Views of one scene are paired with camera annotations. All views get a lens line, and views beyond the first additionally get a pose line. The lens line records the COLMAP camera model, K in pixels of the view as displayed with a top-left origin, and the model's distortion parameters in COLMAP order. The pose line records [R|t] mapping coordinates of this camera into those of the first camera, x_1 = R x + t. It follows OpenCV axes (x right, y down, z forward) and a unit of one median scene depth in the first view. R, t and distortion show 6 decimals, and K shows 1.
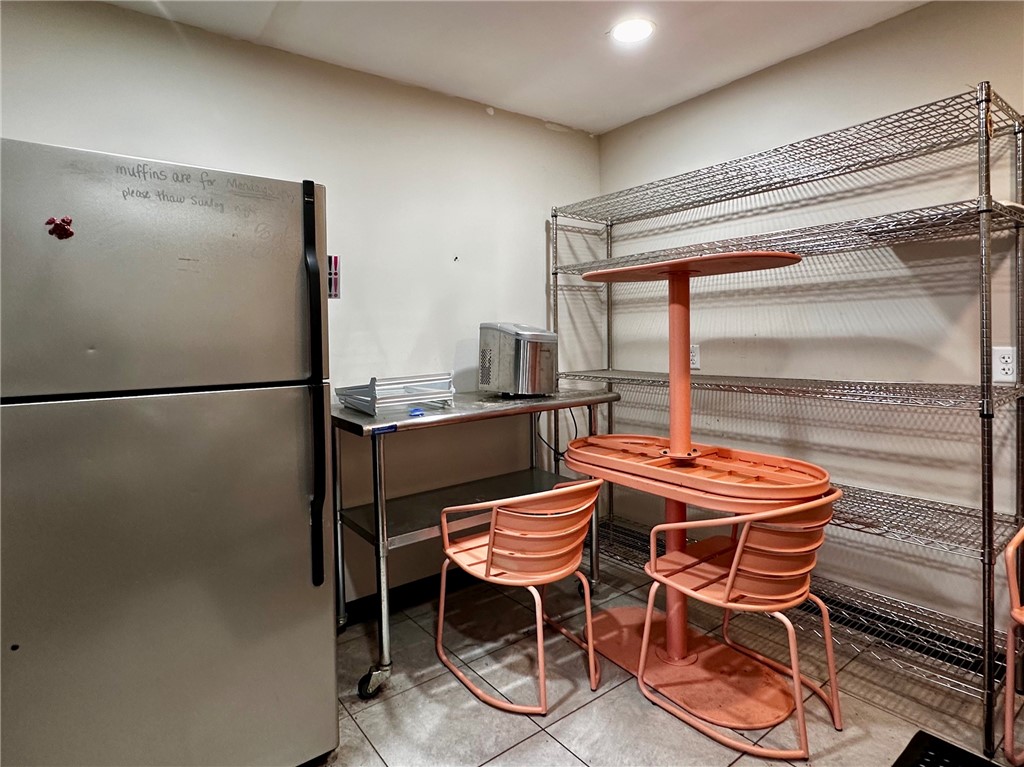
lens RADIAL K [[557.8, 0, 512.0], [0, 557.8, 383.5], [0, 0, 1]] dist [0.001740, 0.000222]
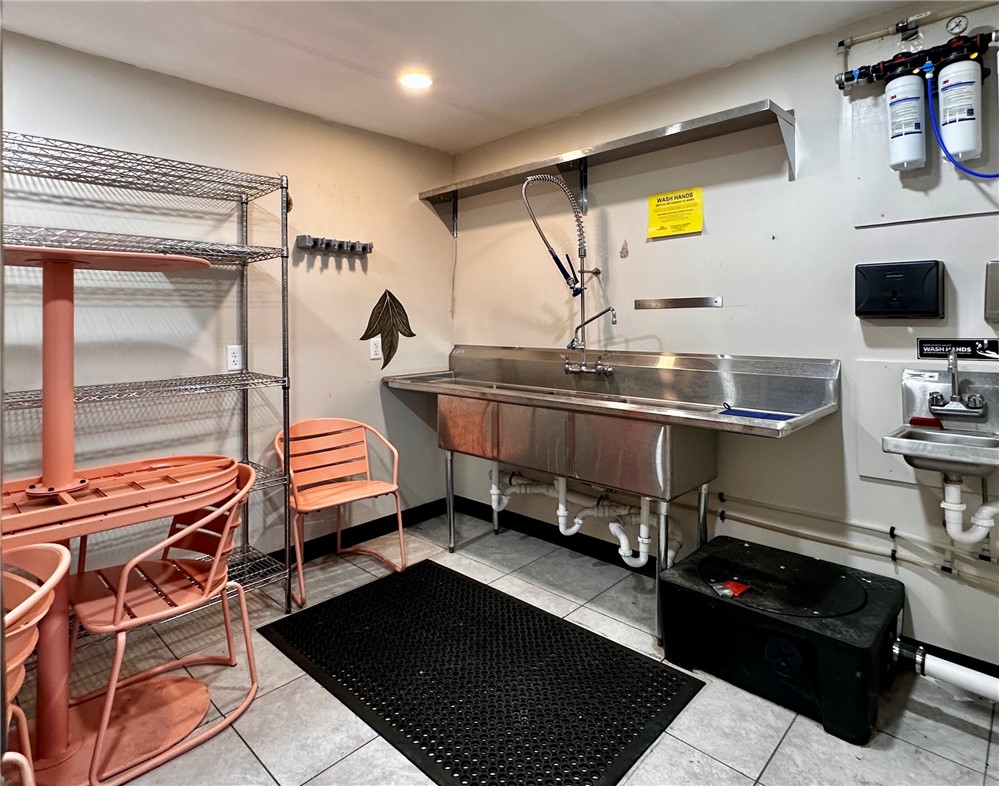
lens RADIAL K [[551.4, 0, 499.4], [0, 551.4, 367.5], [0, 0, 1]] dist [-0.036399, -0.000071]
pose [[-0.153553, -0.048463, 0.986951, -0.571386], [0.109835, 0.991770, 0.065788, -0.024980], [-0.982017, 0.118503, -0.146967, 0.499163]]
